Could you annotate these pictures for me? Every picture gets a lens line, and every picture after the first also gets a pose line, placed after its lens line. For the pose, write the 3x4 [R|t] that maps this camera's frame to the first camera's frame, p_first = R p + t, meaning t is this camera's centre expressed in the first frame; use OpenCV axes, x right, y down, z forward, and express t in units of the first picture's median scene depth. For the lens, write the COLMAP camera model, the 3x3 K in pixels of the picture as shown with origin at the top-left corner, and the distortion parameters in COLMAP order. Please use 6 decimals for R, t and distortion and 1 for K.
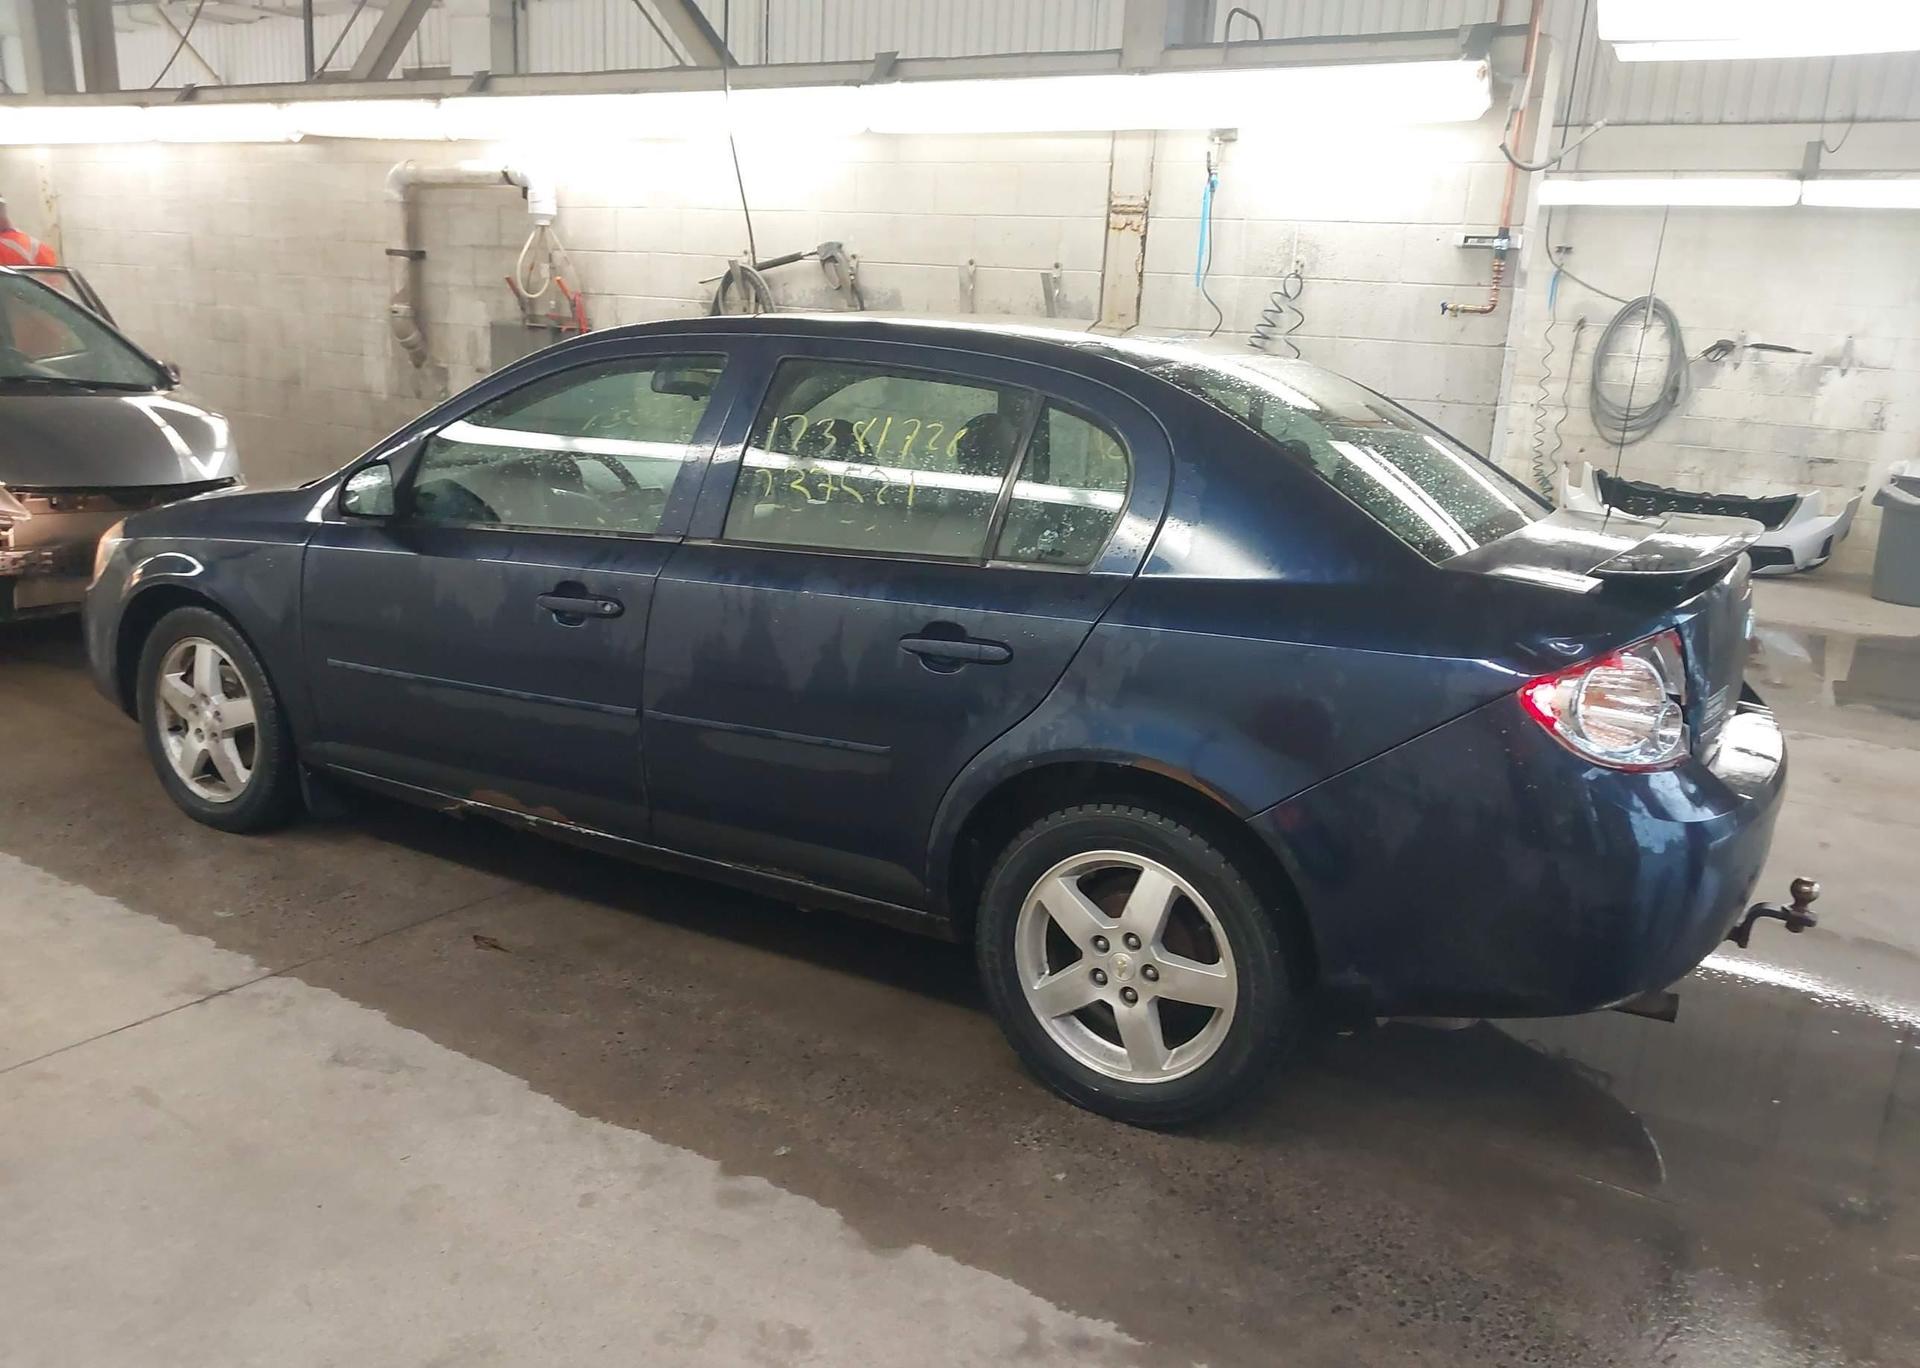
lens RADIAL K [[1501.0, 0, 987.2], [0, 1501.0, 670.8], [0, 0, 1]] dist [0.032993, -0.046329]
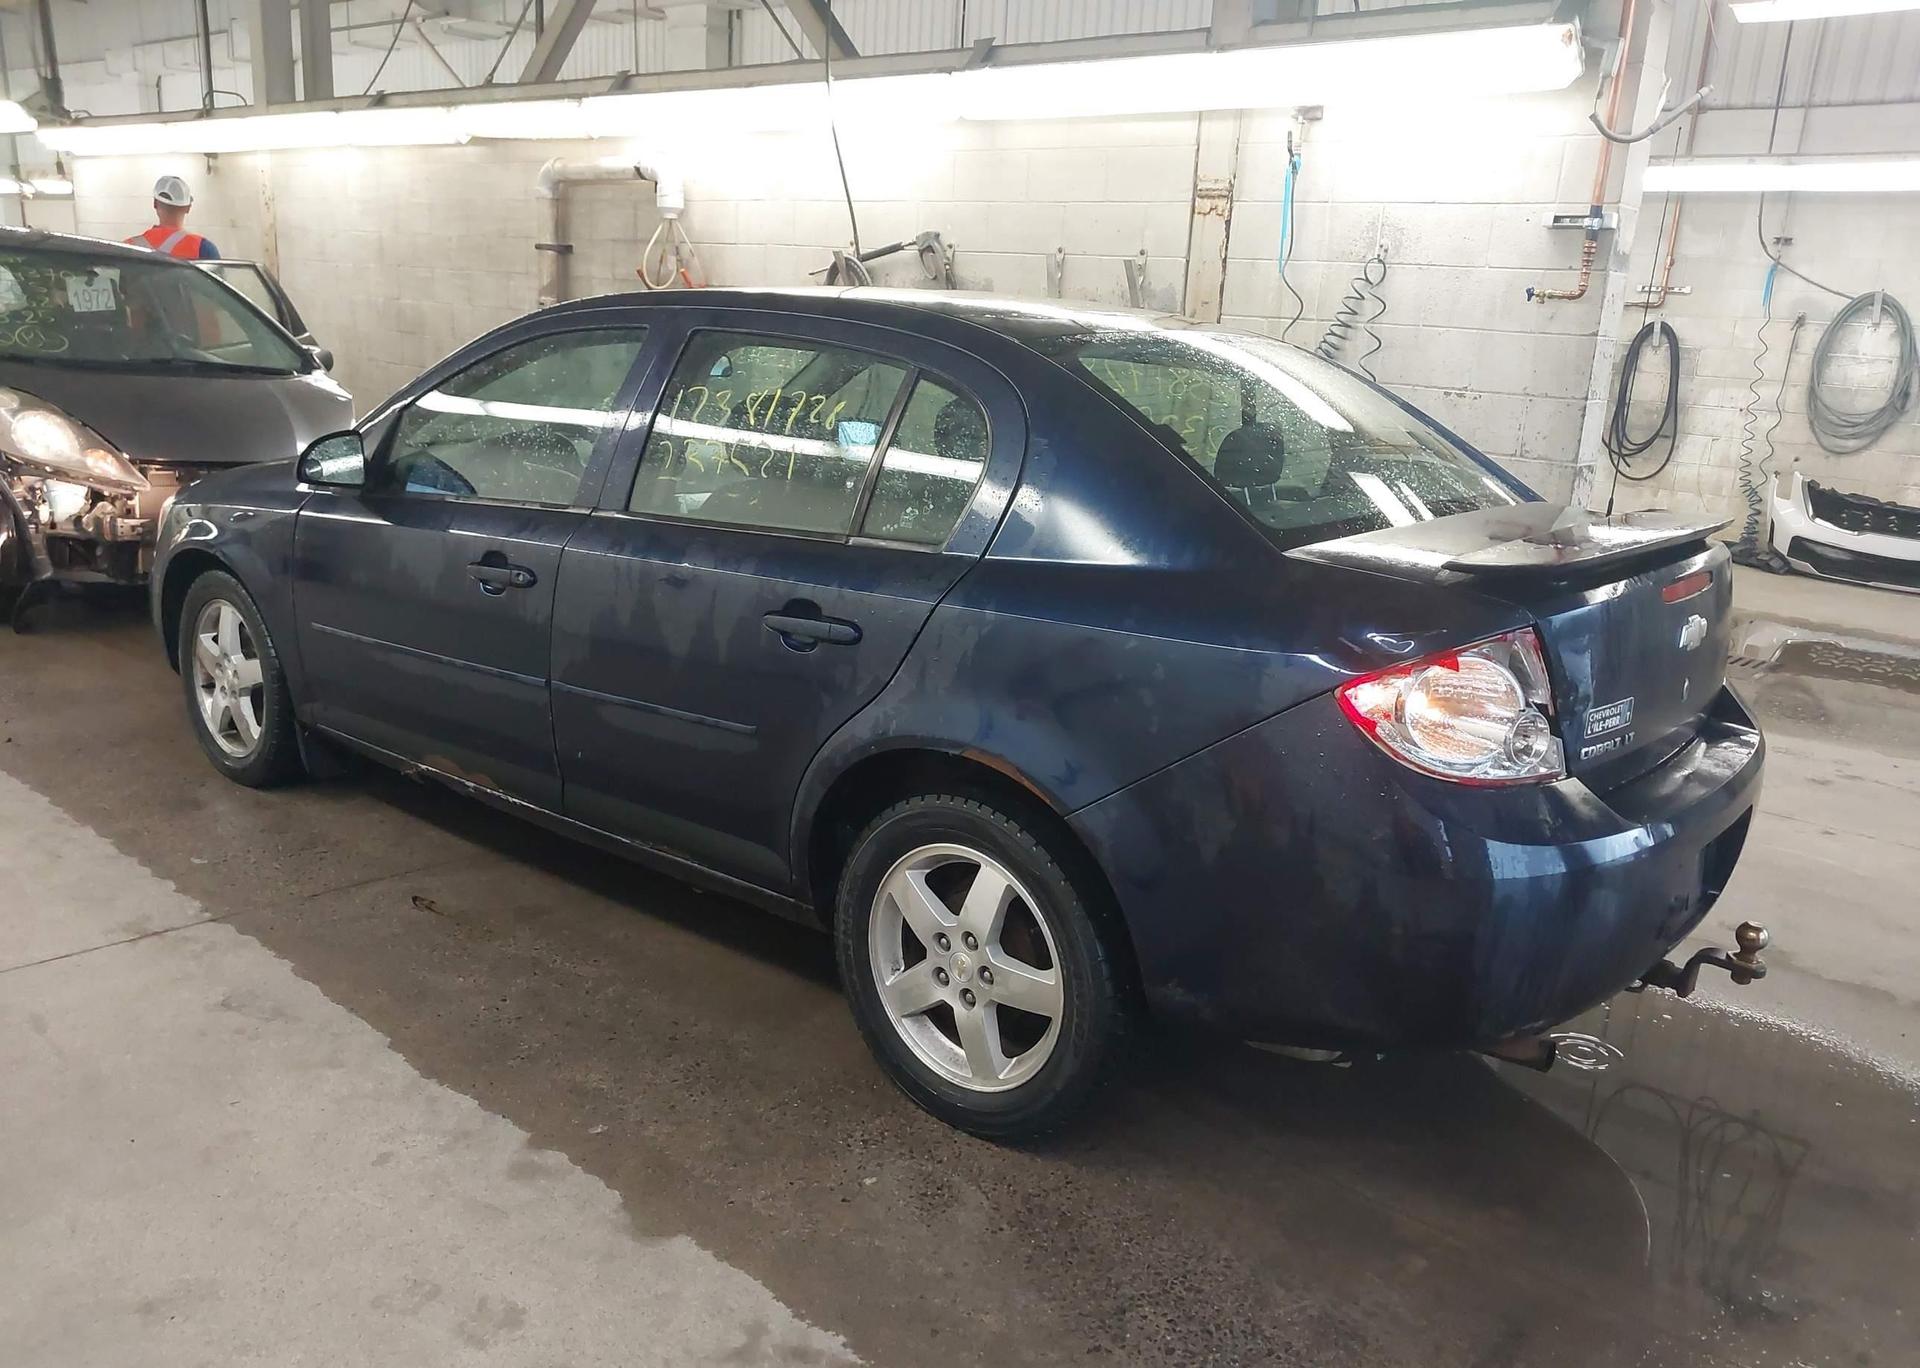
lens RADIAL K [[1501.0, 0, 986.5], [0, 1501.0, 671.2], [0, 0, 1]] dist [0.032993, -0.046329]
pose [[0.986450, 0.039694, -0.159188, 0.190314], [-0.040196, 0.999192, 0.000071, 0.006928], [0.159062, 0.006328, 0.987248, 0.047921]]
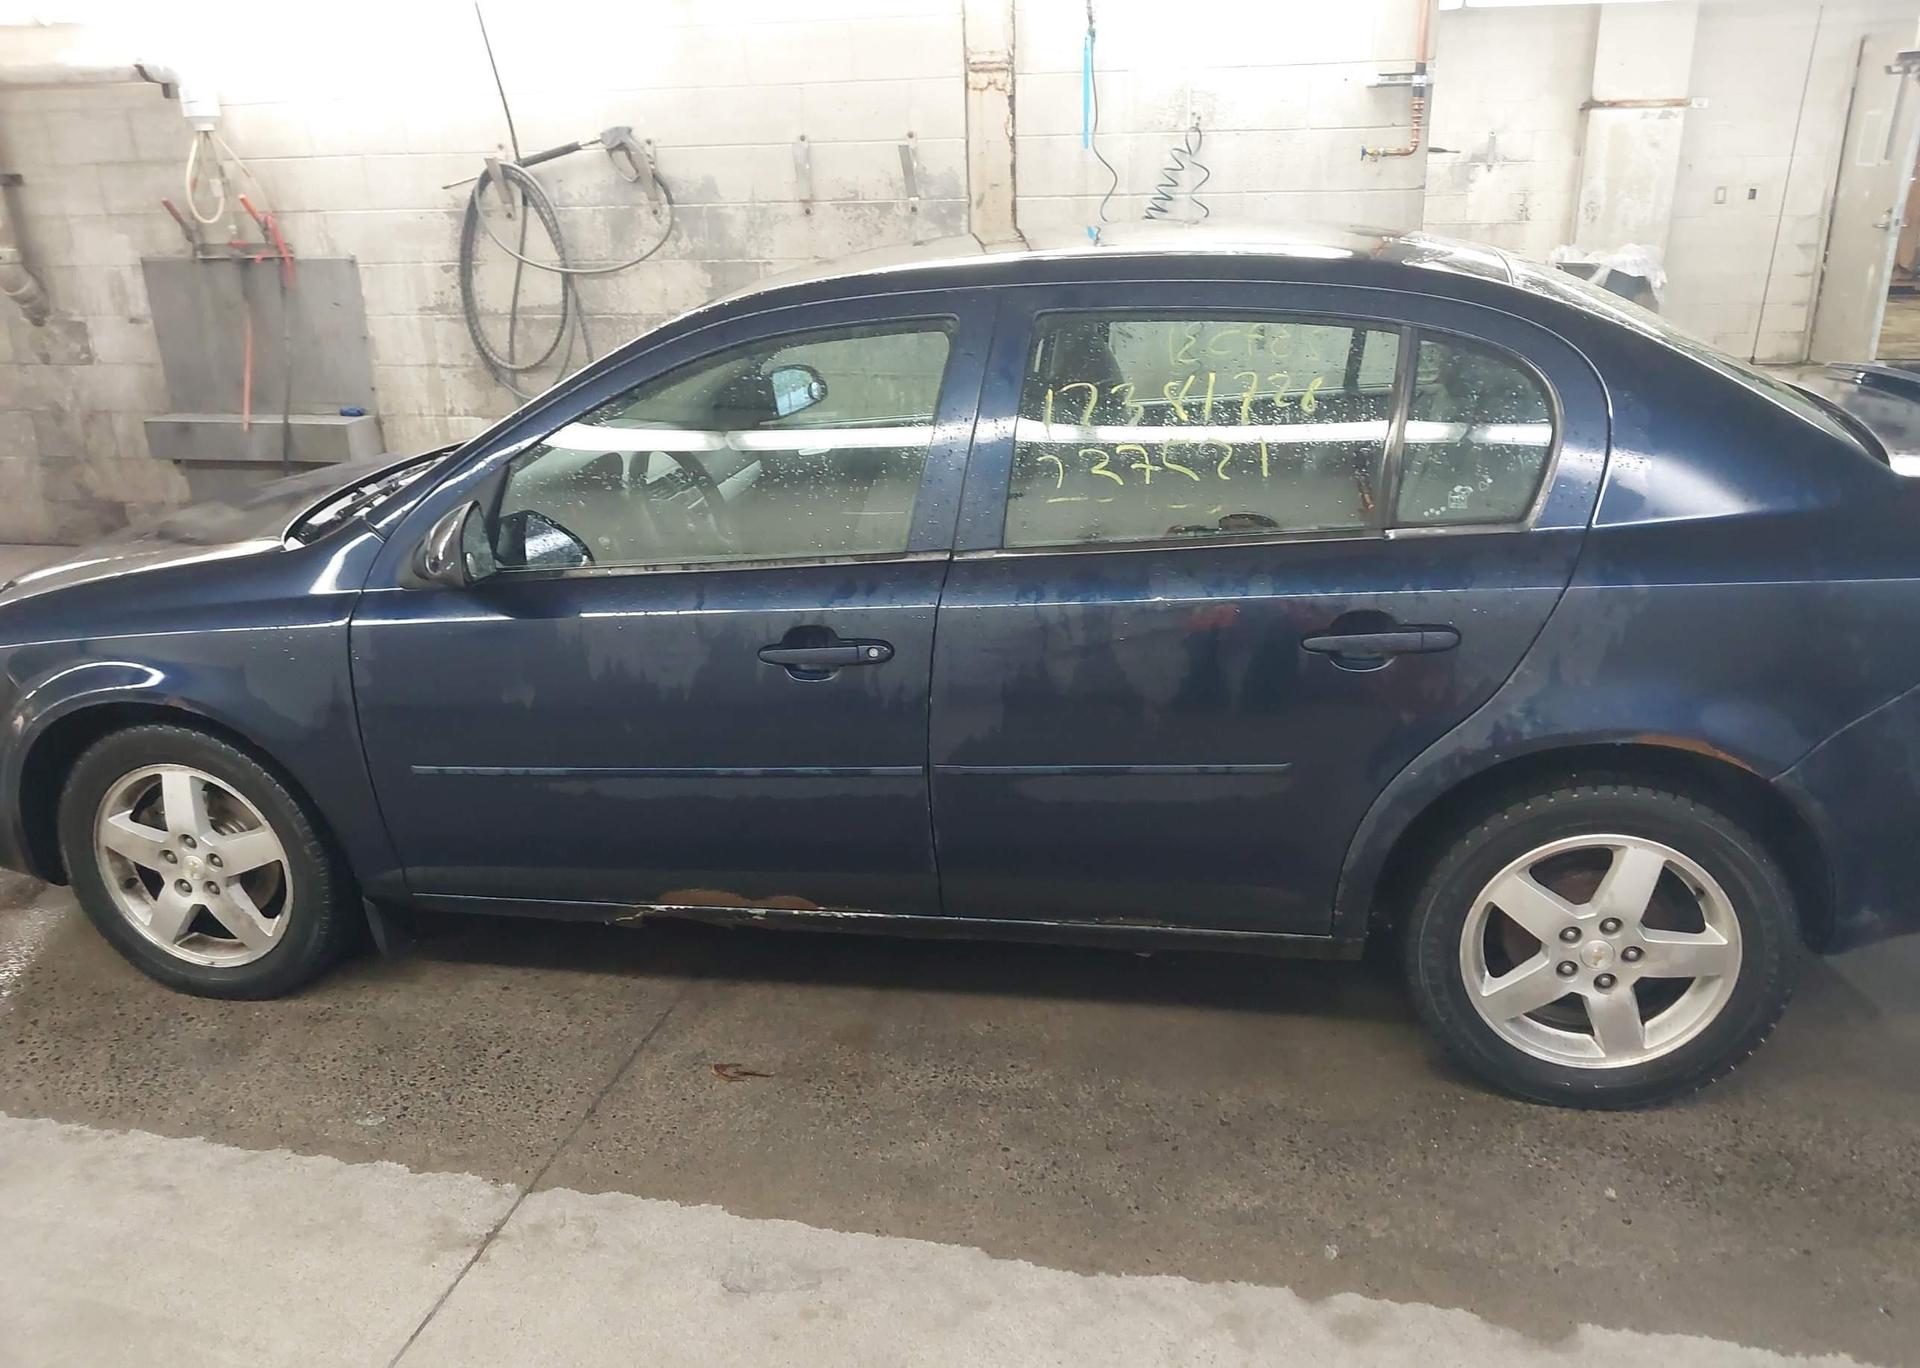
lens RADIAL K [[1501.0, 0, 978.7], [0, 1501.0, 678.6], [0, 0, 1]] dist [0.032993, -0.046329]
pose [[0.943643, -0.181588, 0.276703, -0.373224], [0.150397, 0.980010, 0.130235, -0.109005], [-0.294821, -0.081280, 0.952089, 0.190744]]
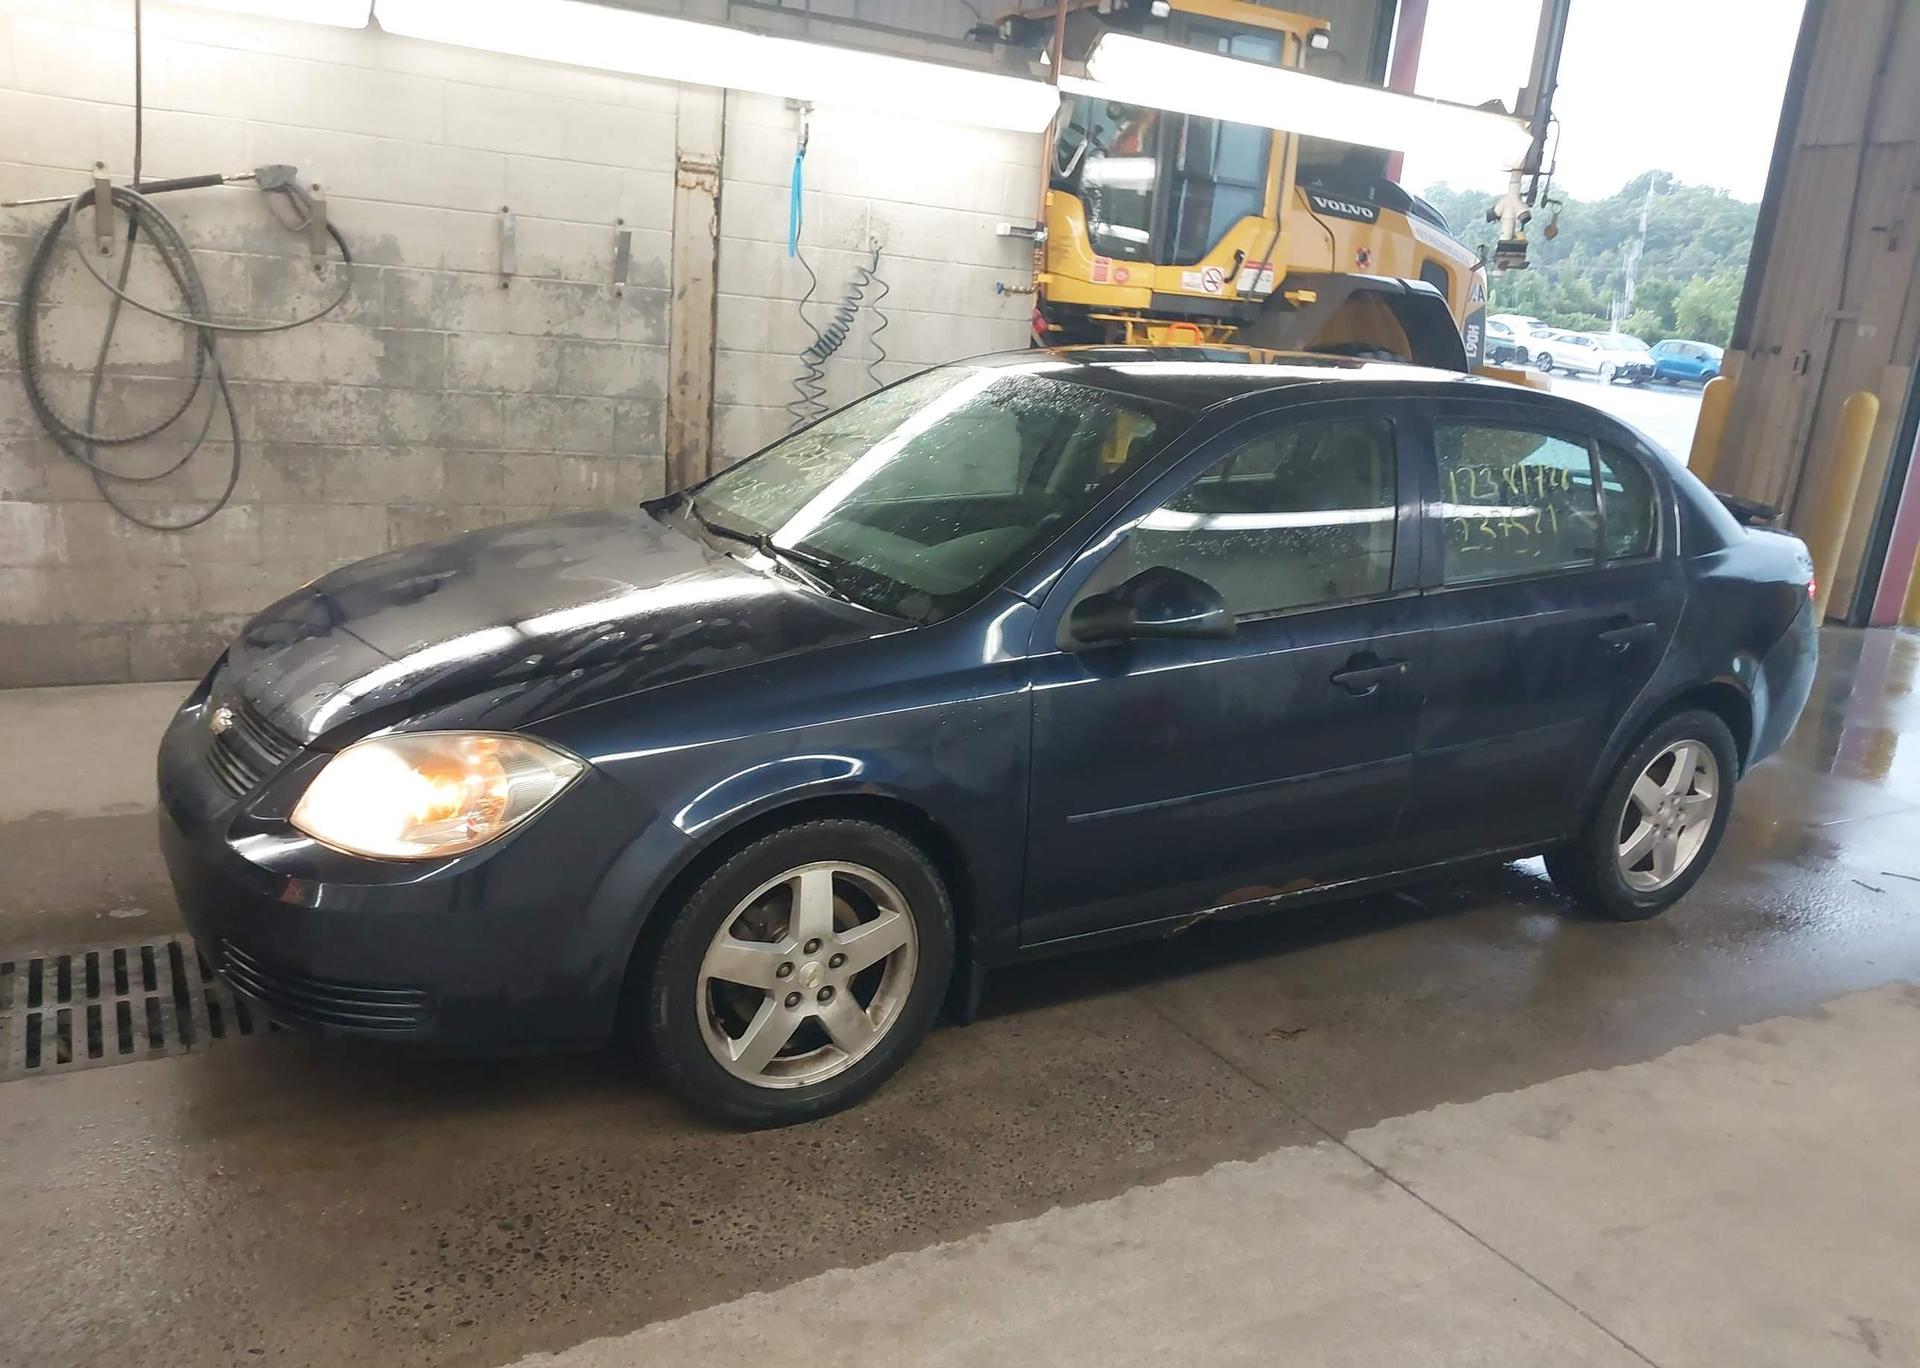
lens RADIAL K [[1501.0, 0, 971.4], [0, 1501.0, 689.8], [0, 0, 1]] dist [0.032993, -0.046329]
pose [[0.477755, -0.235039, 0.846467, -1.141595], [0.140398, 0.971588, 0.190539, -0.238570], [-0.867201, 0.027812, 0.497180, 0.648151]]
